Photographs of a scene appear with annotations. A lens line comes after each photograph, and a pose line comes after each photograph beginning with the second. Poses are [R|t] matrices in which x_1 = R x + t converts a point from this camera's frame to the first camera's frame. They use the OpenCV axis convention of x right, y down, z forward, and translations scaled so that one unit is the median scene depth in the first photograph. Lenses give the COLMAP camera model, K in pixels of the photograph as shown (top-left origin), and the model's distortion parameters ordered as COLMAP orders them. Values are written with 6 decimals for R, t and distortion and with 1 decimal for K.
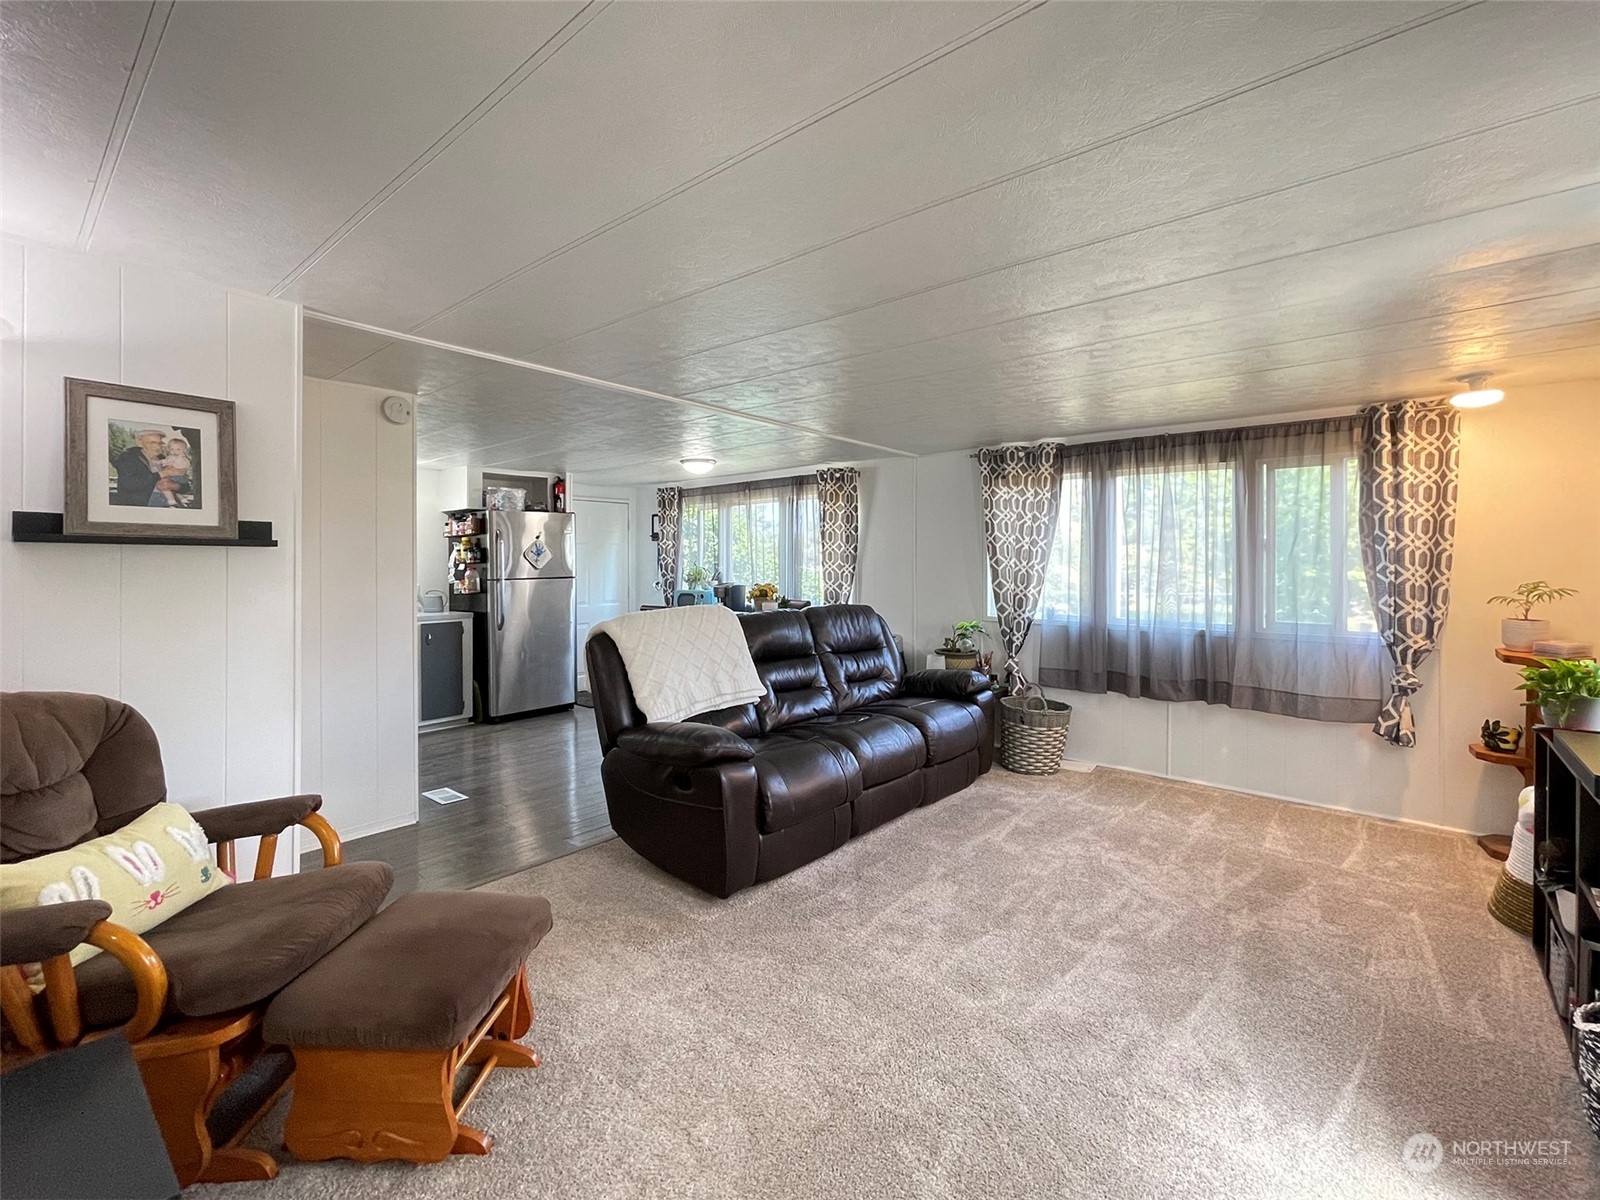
lens RADIAL K [[685.5, 0, 830.8], [0, 685.5, 565.3], [0, 0, 1]] dist [-0.001628, 0.000870]
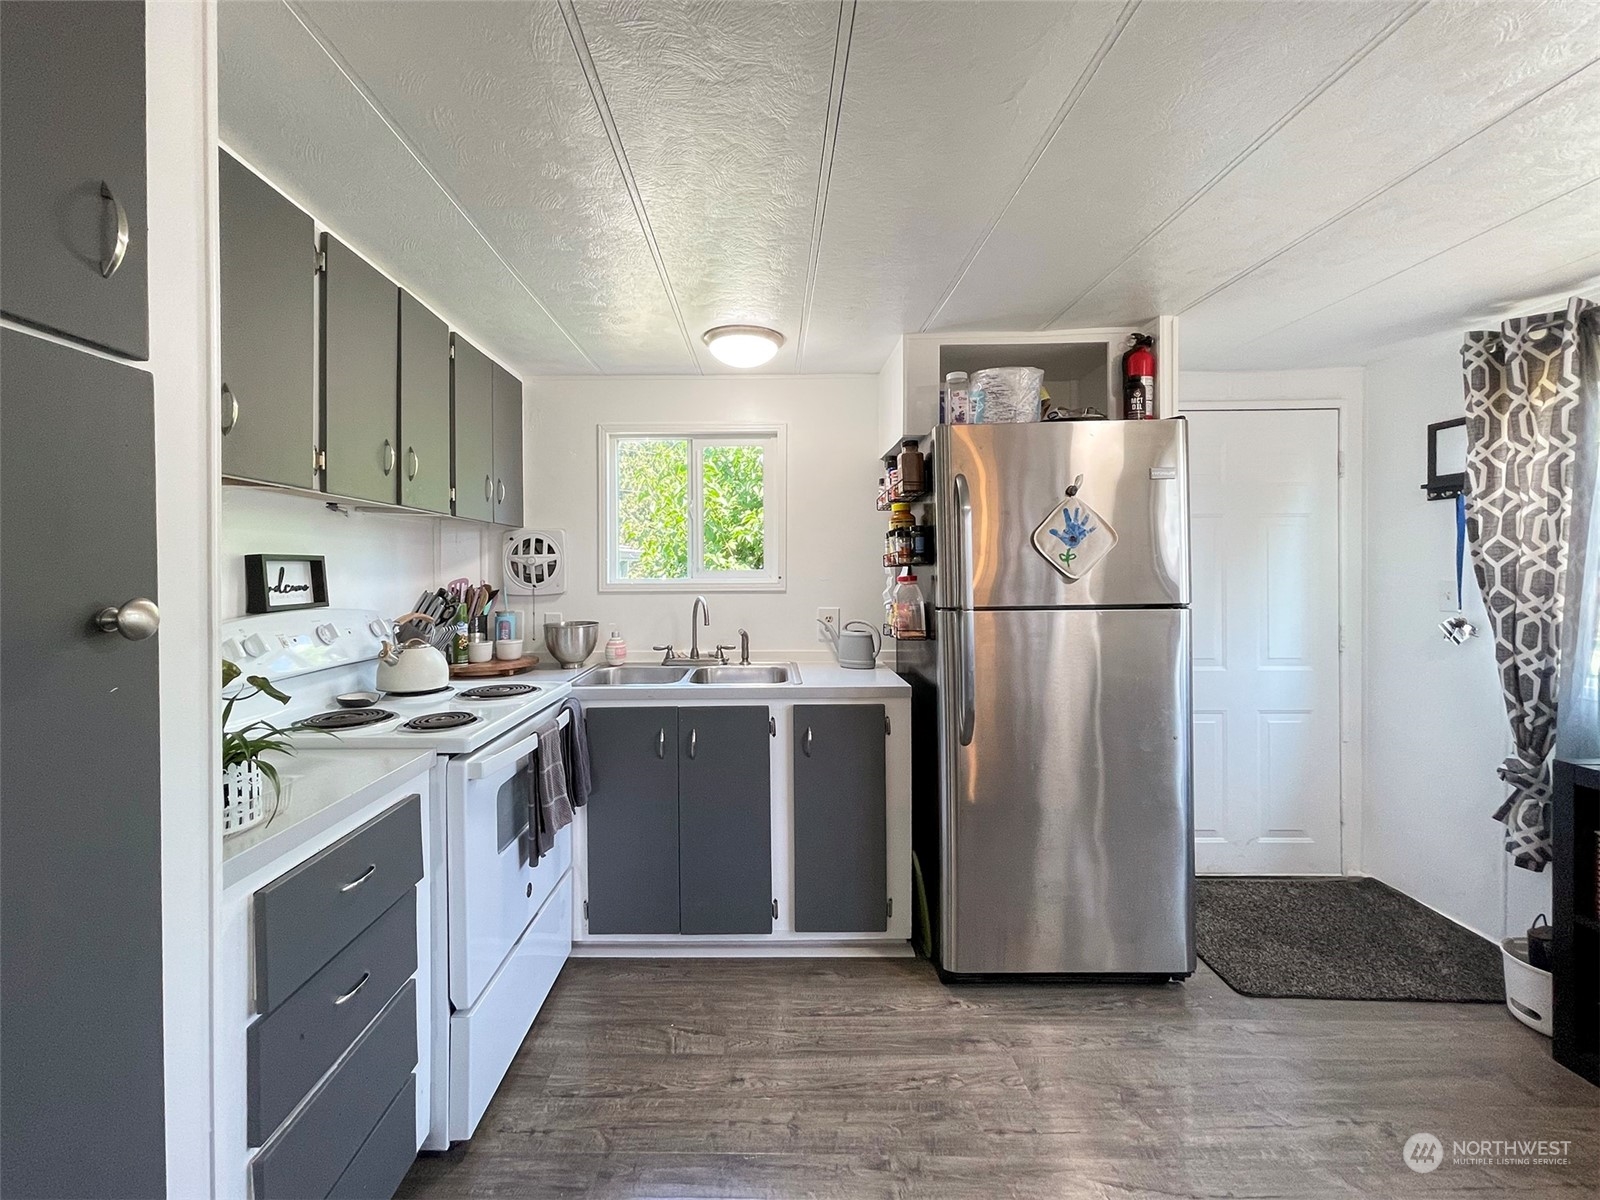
lens RADIAL K [[685.5, 0, 763.2], [0, 685.5, 569.0], [0, 0, 1]] dist [-0.001628, 0.000870]
pose [[0.610984, 0.003071, -0.791637, -0.236972], [0.000964, 0.999989, 0.004623, -0.002606], [0.791642, -0.003588, 0.610975, 0.637632]]
